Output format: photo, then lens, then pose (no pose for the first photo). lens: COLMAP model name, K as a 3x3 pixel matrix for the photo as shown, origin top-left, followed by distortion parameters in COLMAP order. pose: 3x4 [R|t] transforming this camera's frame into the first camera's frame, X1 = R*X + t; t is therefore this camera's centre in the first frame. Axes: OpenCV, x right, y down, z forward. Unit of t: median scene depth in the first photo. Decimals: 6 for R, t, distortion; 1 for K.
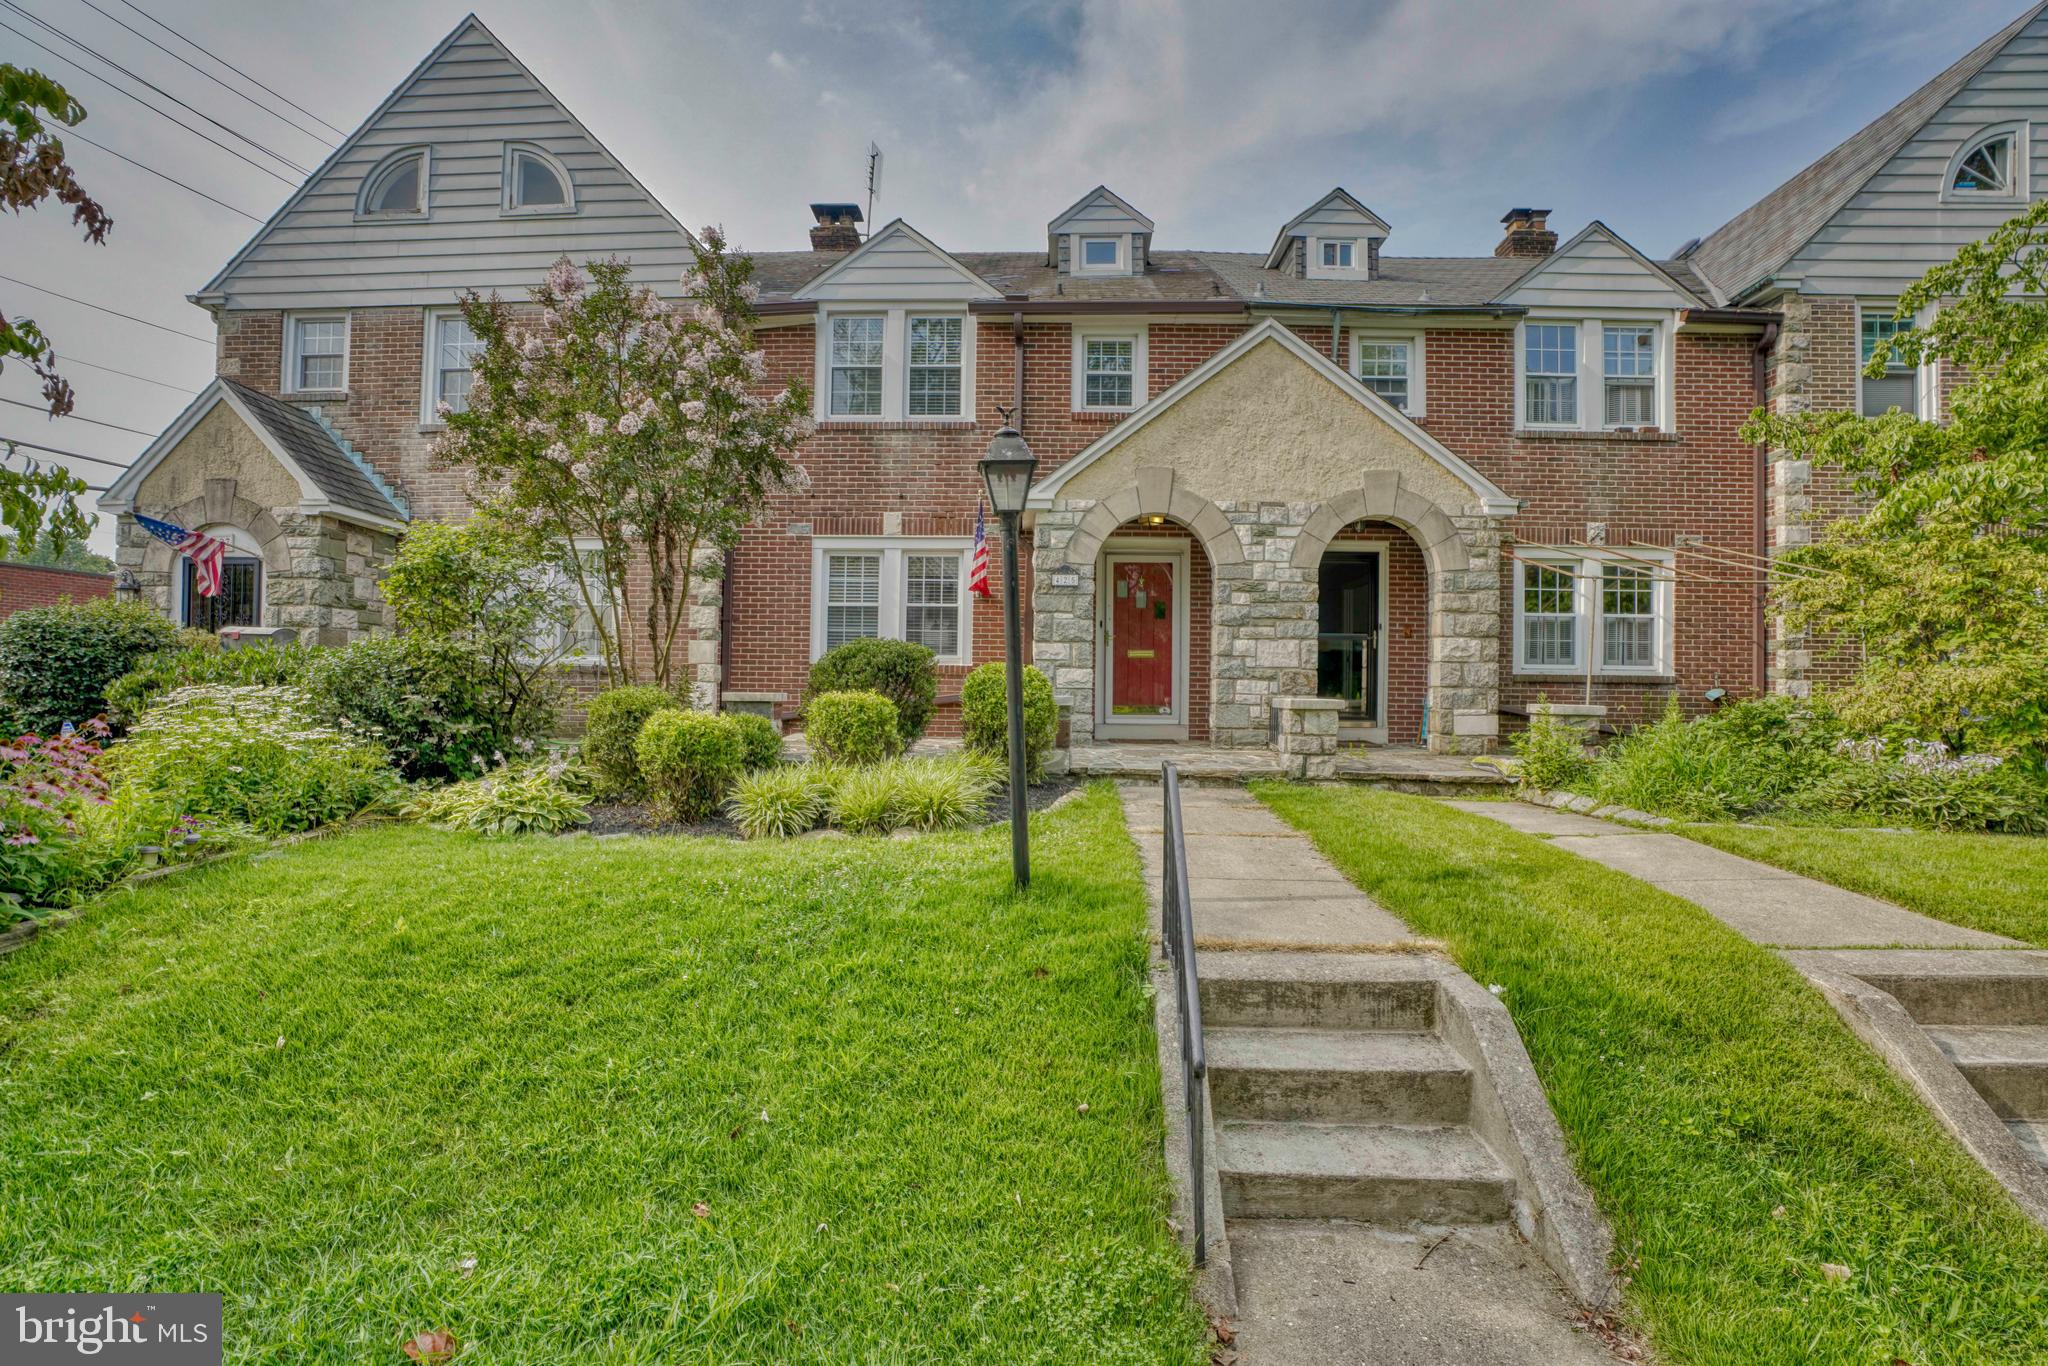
lens RADIAL K [[943.6, 0, 1028.0], [0, 943.6, 697.3], [0, 0, 1]] dist [-0.069115, 0.025667]
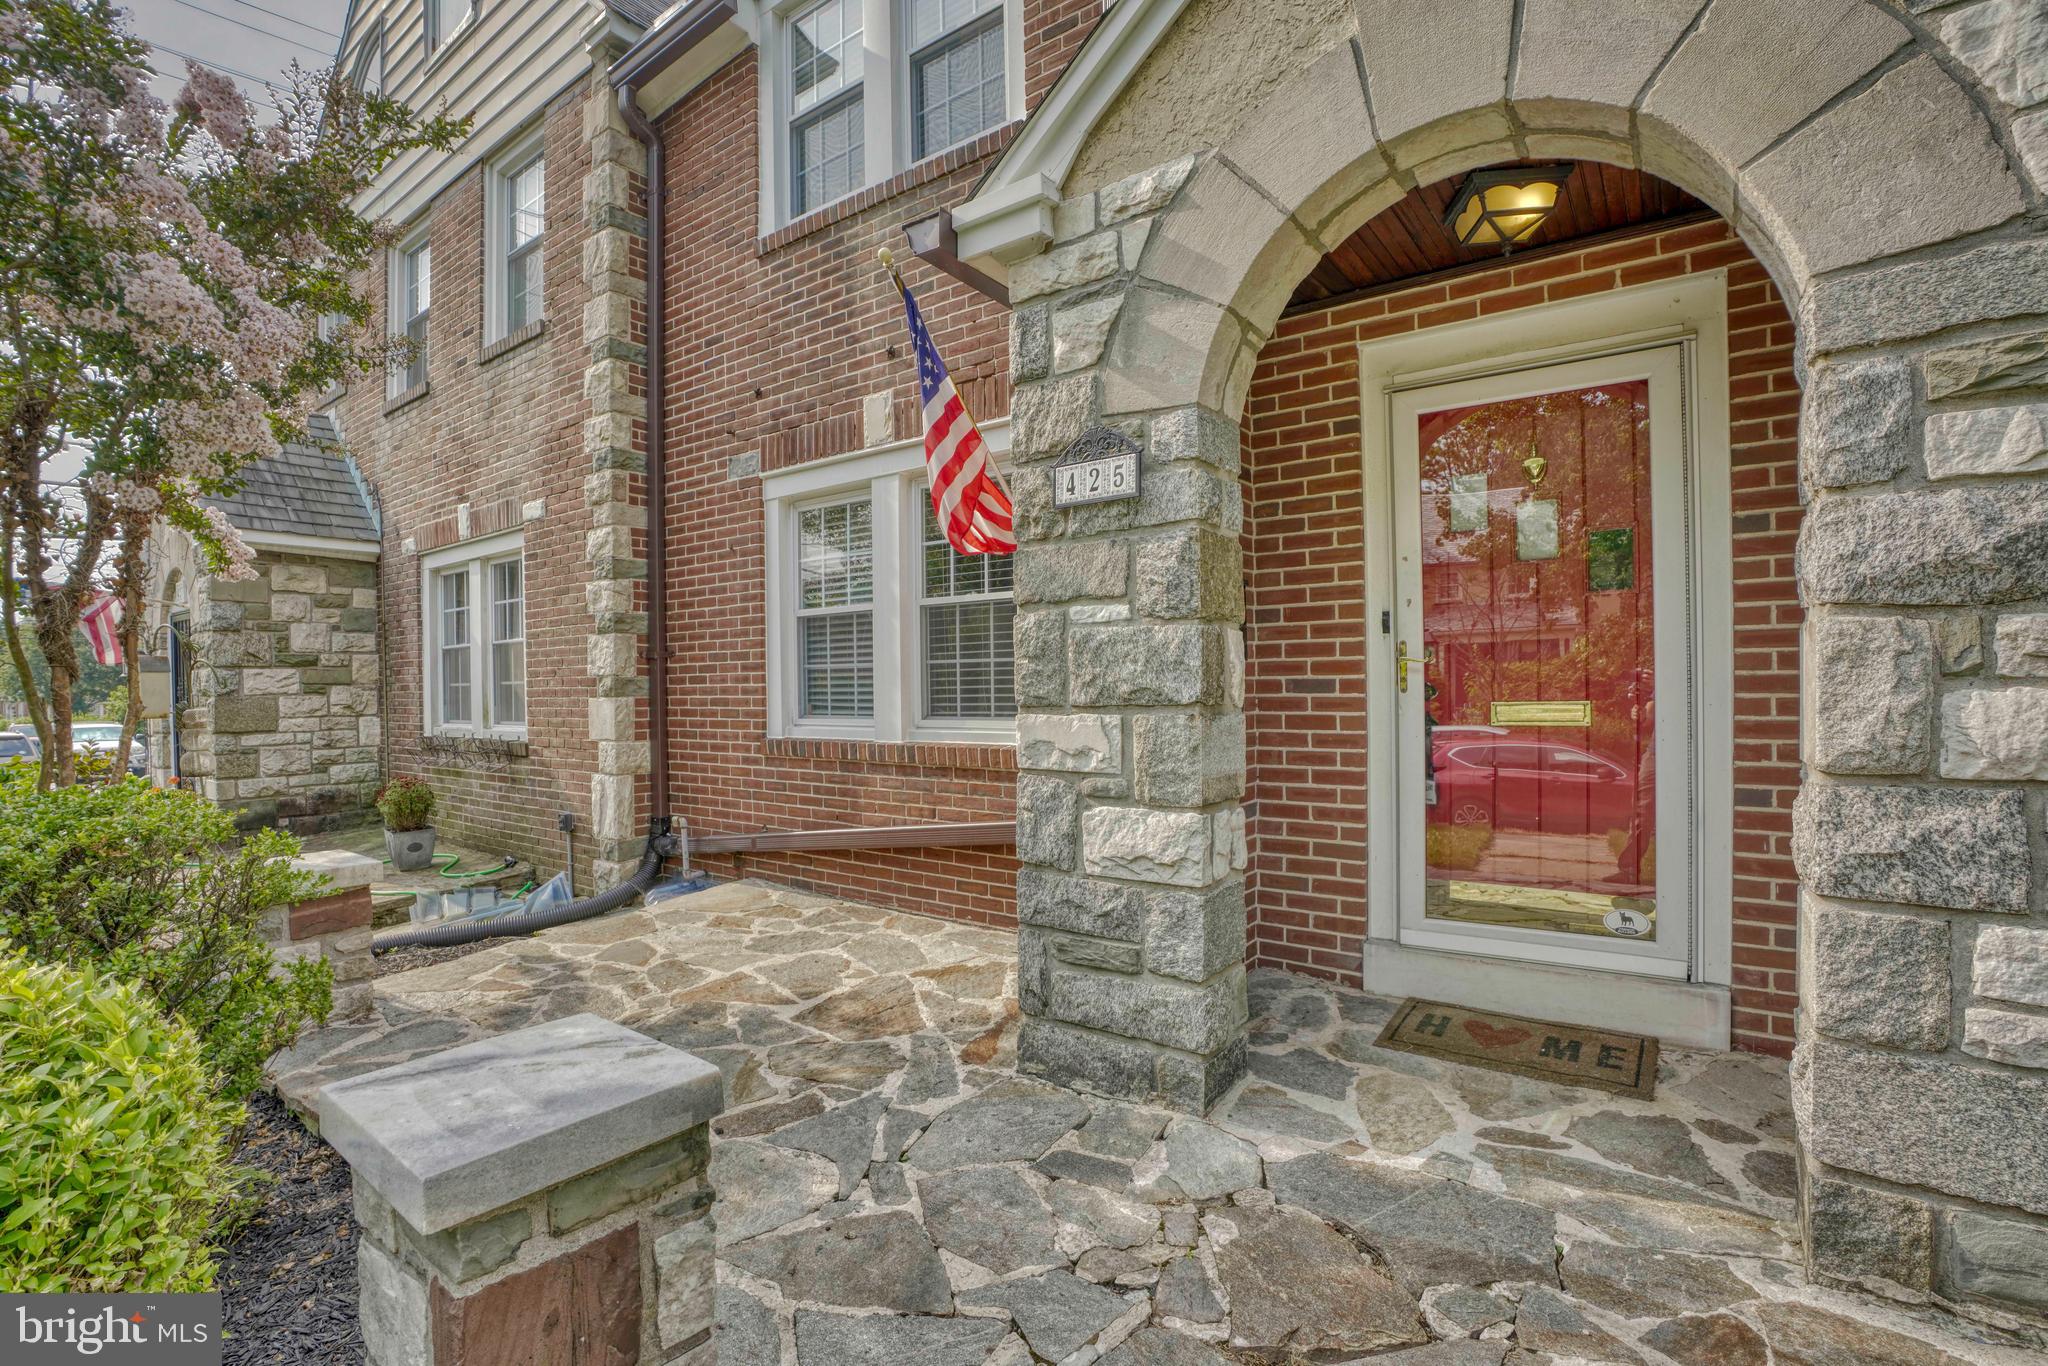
lens RADIAL K [[943.6, 0, 1013.5], [0, 943.6, 690.7], [0, 0, 1]] dist [-0.069115, 0.025667]
pose [[0.815011, -0.020487, -0.579083, 0.174371], [0.025696, 0.999669, 0.000798, -0.064810], [0.578875, -0.015530, 0.815268, 0.763126]]
